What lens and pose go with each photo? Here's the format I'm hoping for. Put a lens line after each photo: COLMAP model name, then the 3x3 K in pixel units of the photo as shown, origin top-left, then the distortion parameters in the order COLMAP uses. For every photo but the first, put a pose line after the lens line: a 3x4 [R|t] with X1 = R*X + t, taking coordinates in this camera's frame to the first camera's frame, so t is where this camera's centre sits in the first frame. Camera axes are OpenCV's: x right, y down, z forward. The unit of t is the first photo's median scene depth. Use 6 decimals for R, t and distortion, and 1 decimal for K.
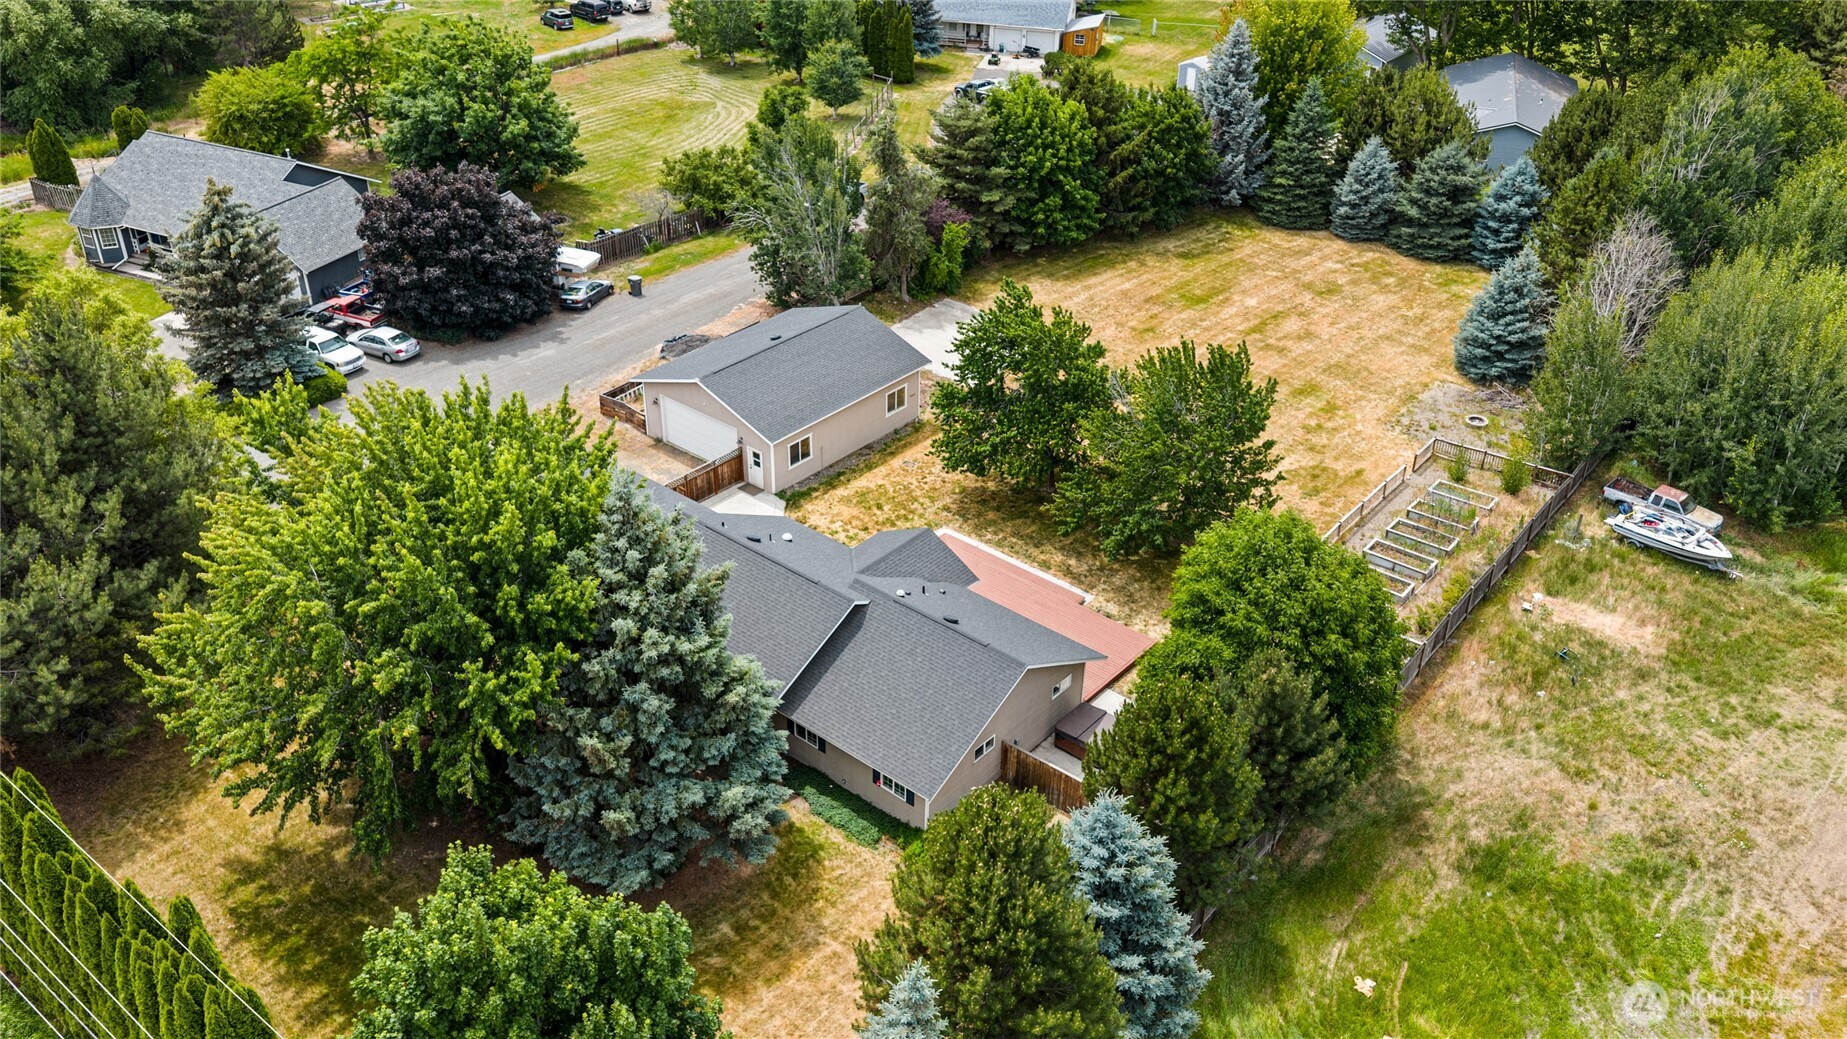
lens RADIAL K [[1501.8, 0, 923.2], [0, 1501.8, 519.0], [0, 0, 1]] dist [0.029943, -0.019955]
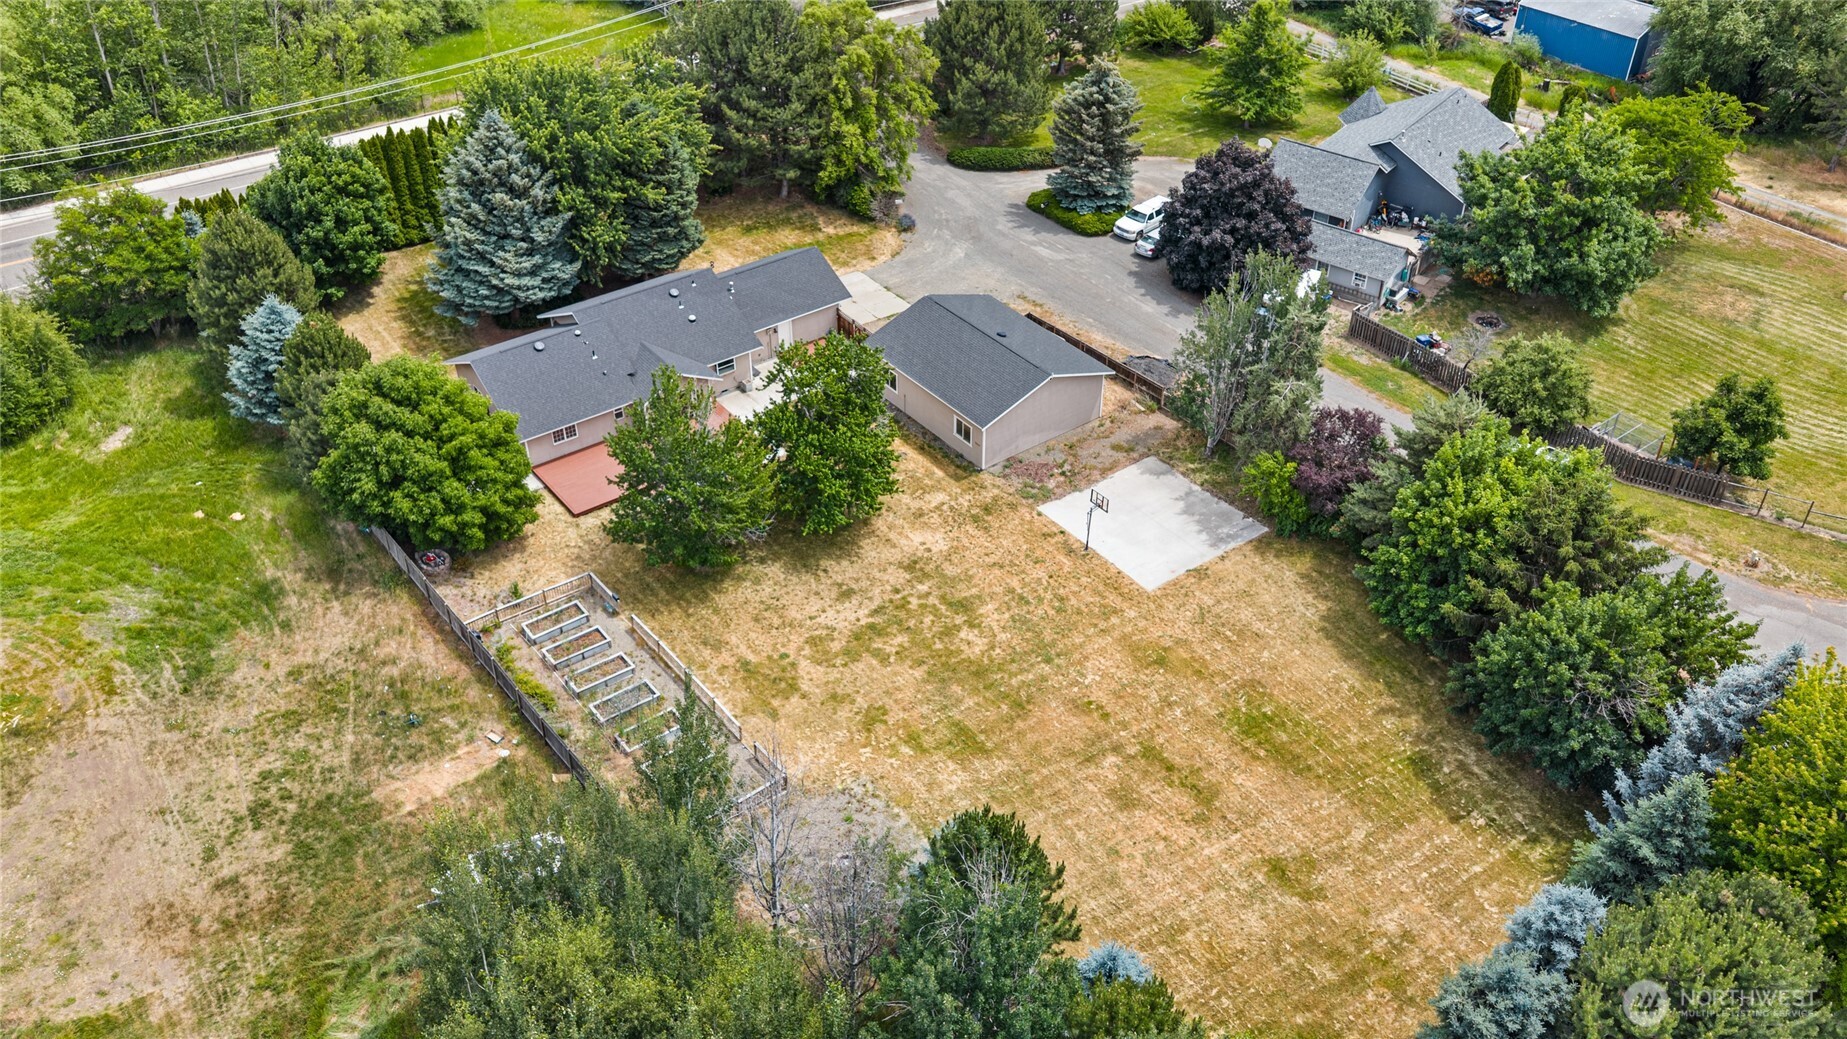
lens RADIAL K [[1501.8, 0, 927.8], [0, 1501.8, 519.0], [0, 0, 1]] dist [0.029943, -0.019955]
pose [[-0.223467, 0.580035, -0.783340, 0.729509], [-0.519623, 0.609046, 0.599212, -0.561751], [0.824654, 0.540946, 0.165297, 0.679493]]
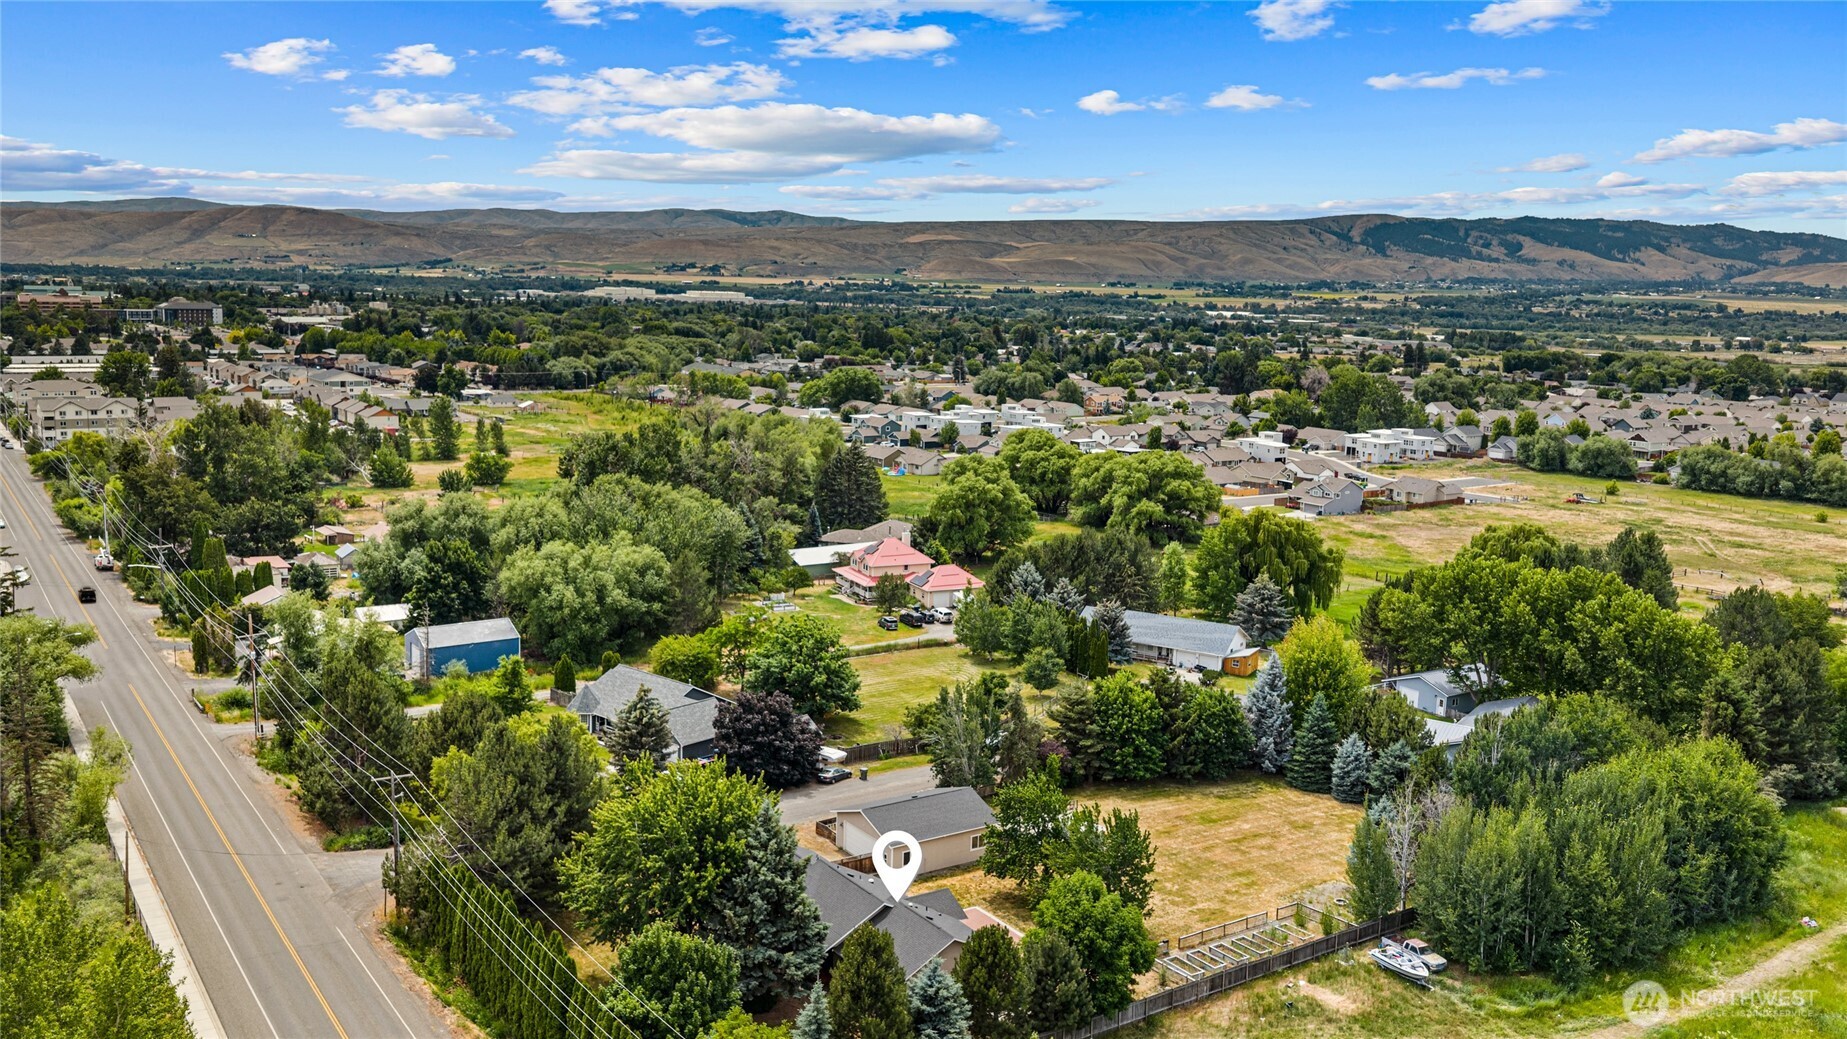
lens RADIAL K [[1501.8, 0, 933.0], [0, 1501.8, 513.2], [0, 0, 1]] dist [0.029943, -0.019955]
pose [[0.962180, 0.054419, -0.266925, 0.299285], [-0.155581, 0.914097, -0.374461, 0.184684], [0.223618, 0.401827, 0.887992, -0.548770]]
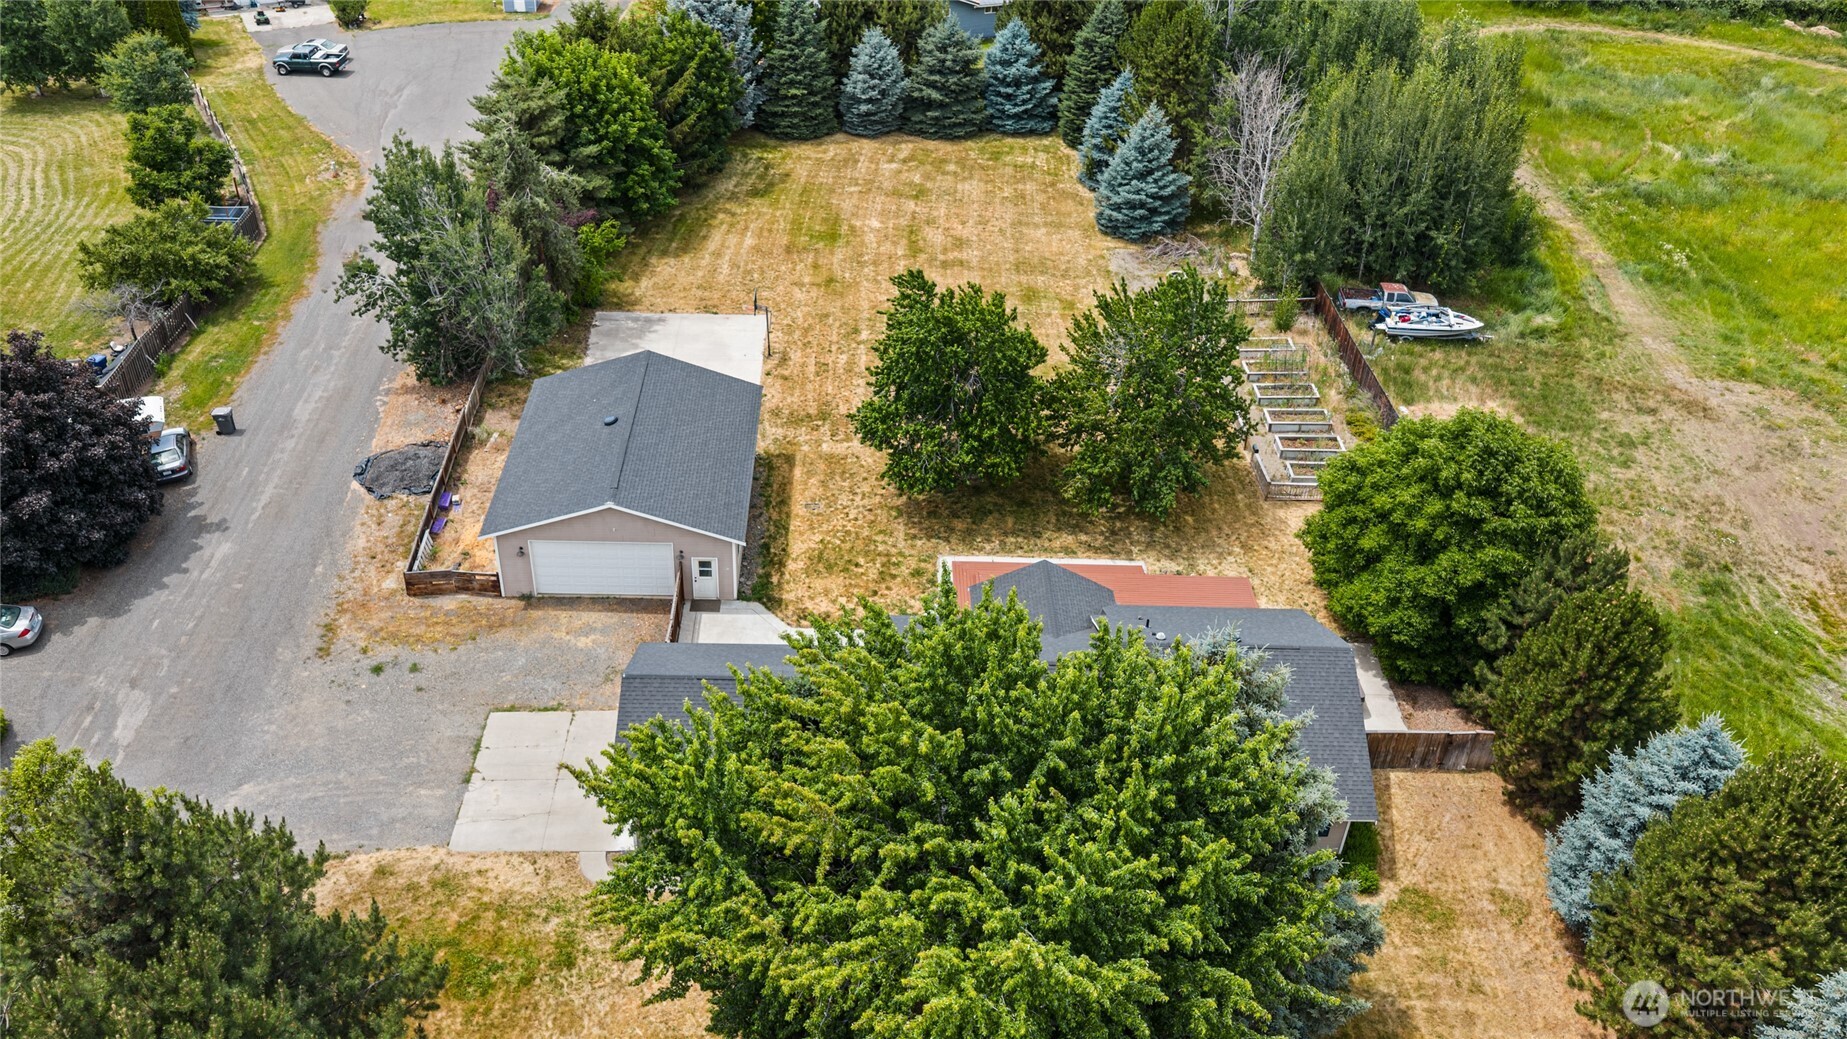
lens RADIAL K [[1501.8, 0, 923.4], [0, 1501.8, 535.9], [0, 0, 1]] dist [0.029943, -0.019955]
pose [[0.751737, -0.374188, 0.543023, -0.346764], [0.321732, 0.926887, 0.193310, -0.132985], [-0.575656, 0.029390, 0.817164, 0.204154]]
